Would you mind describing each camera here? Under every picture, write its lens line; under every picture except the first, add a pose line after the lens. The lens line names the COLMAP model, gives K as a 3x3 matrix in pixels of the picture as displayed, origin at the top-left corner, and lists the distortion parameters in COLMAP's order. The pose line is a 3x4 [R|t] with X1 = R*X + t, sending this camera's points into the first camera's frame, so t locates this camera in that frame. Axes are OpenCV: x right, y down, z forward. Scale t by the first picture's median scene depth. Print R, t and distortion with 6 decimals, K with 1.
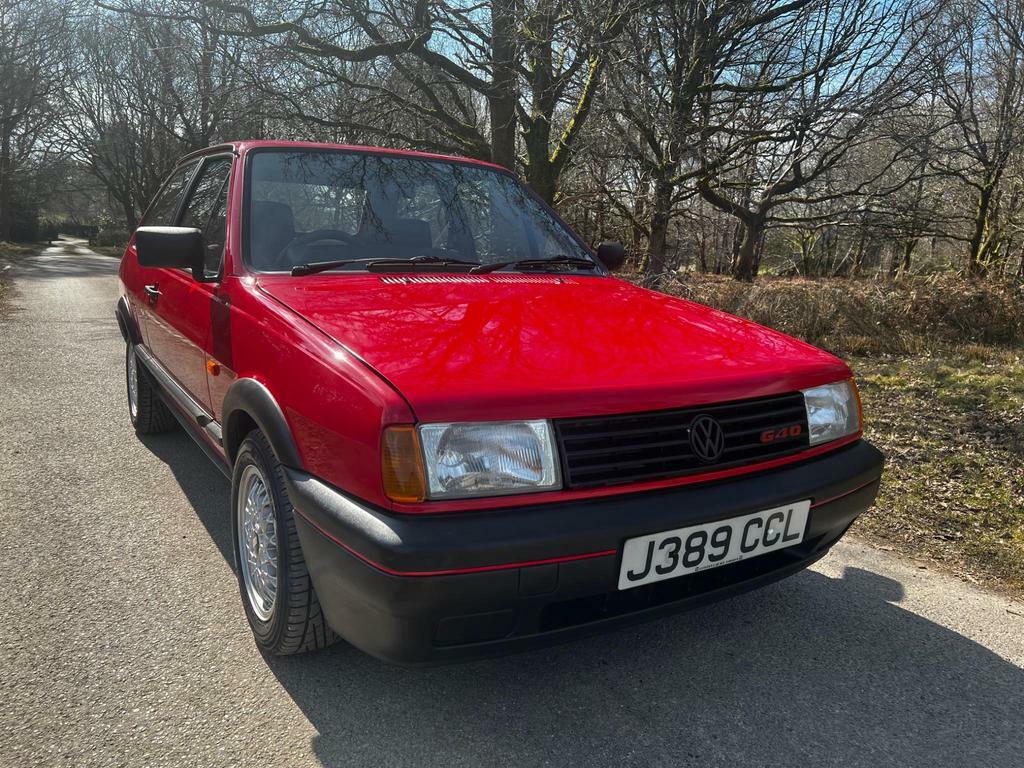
lens RADIAL K [[774.8, 0, 516.9], [0, 774.8, 384.4], [0, 0, 1]] dist [0.048163, -0.052085]
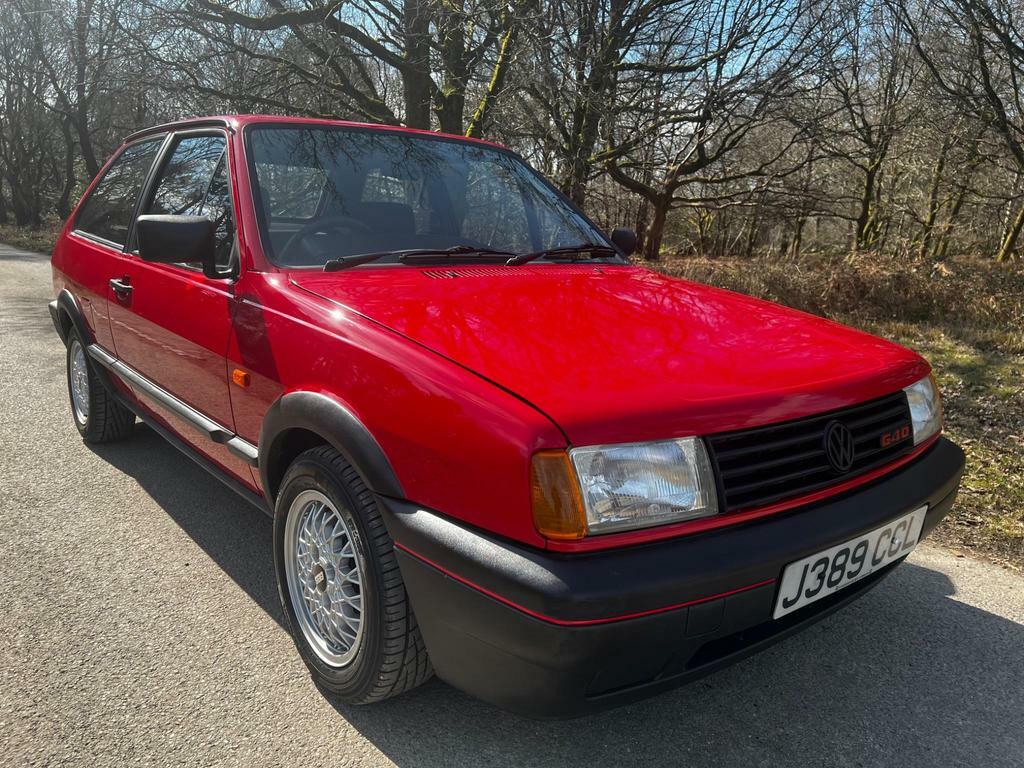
lens RADIAL K [[774.8, 0, 510.2], [0, 774.8, 389.4], [0, 0, 1]] dist [0.048163, -0.052085]
pose [[0.992839, -0.027592, 0.116228, -0.191243], [0.023917, 0.999173, 0.032889, -0.029419], [-0.117039, -0.029874, 0.992678, 0.095883]]
